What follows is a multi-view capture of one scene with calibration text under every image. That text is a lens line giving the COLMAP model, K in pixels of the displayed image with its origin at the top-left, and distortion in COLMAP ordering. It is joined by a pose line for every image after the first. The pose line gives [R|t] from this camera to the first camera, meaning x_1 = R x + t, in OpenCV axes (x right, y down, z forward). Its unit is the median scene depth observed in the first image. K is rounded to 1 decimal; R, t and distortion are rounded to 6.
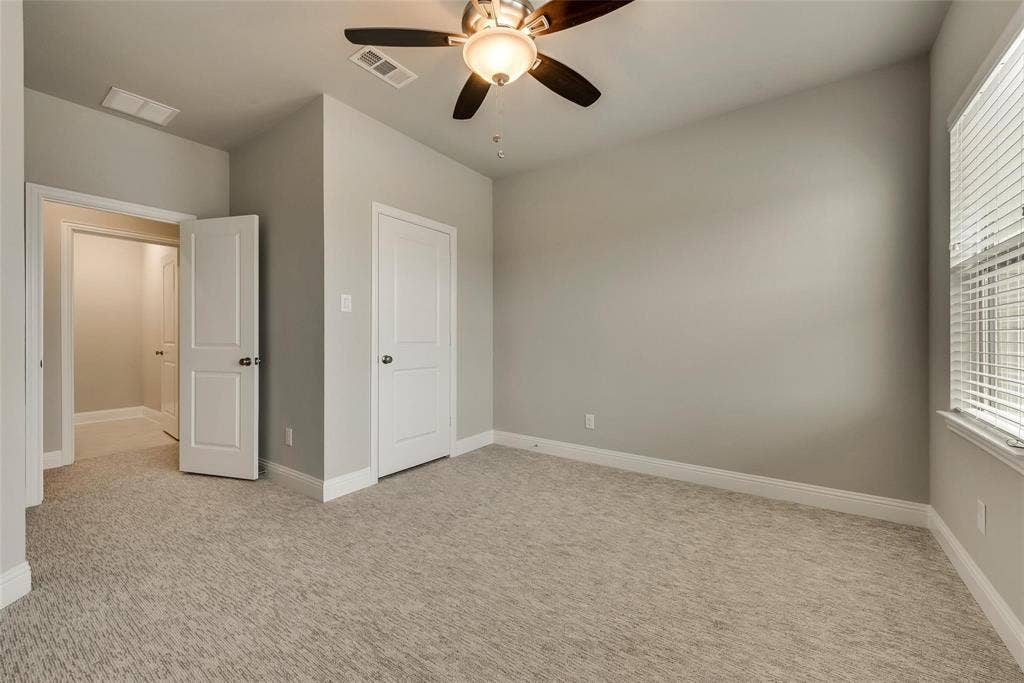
lens RADIAL K [[405.0, 0, 515.7], [0, 405.0, 337.7], [0, 0, 1]] dist [0.001986, -0.000222]
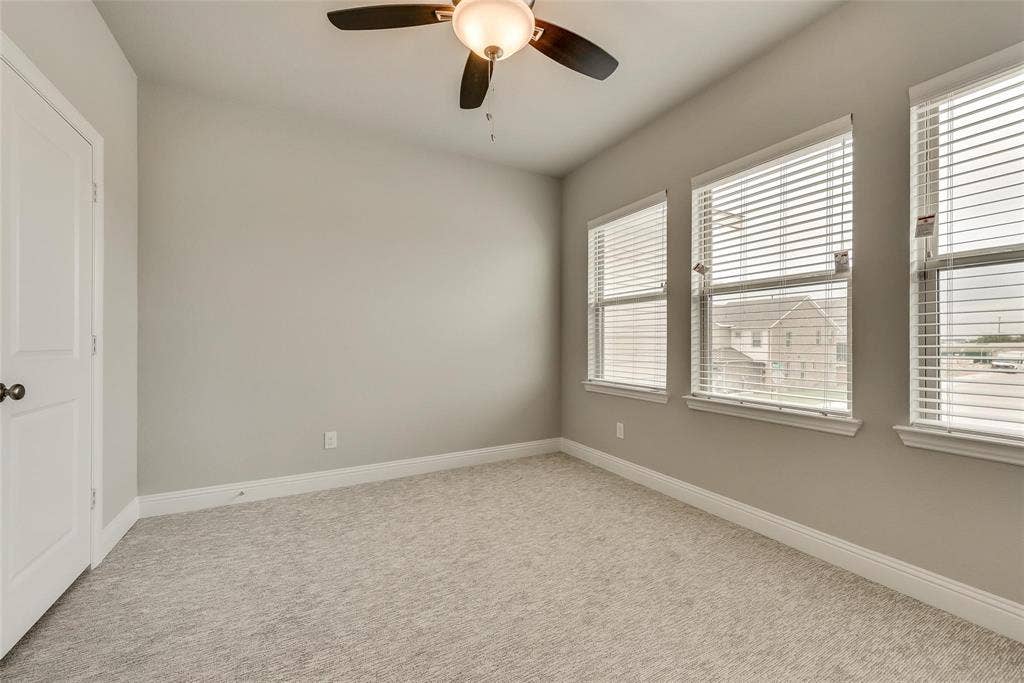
lens RADIAL K [[399.2, 0, 512.0], [0, 399.2, 341.5], [0, 0, 1]] dist [0.001014, -0.000543]
pose [[0.439896, -0.000975, 0.898048, -0.533911], [0.003241, 0.999995, -0.000502, 0.001329], [-0.898043, 0.003132, 0.439897, 0.380301]]
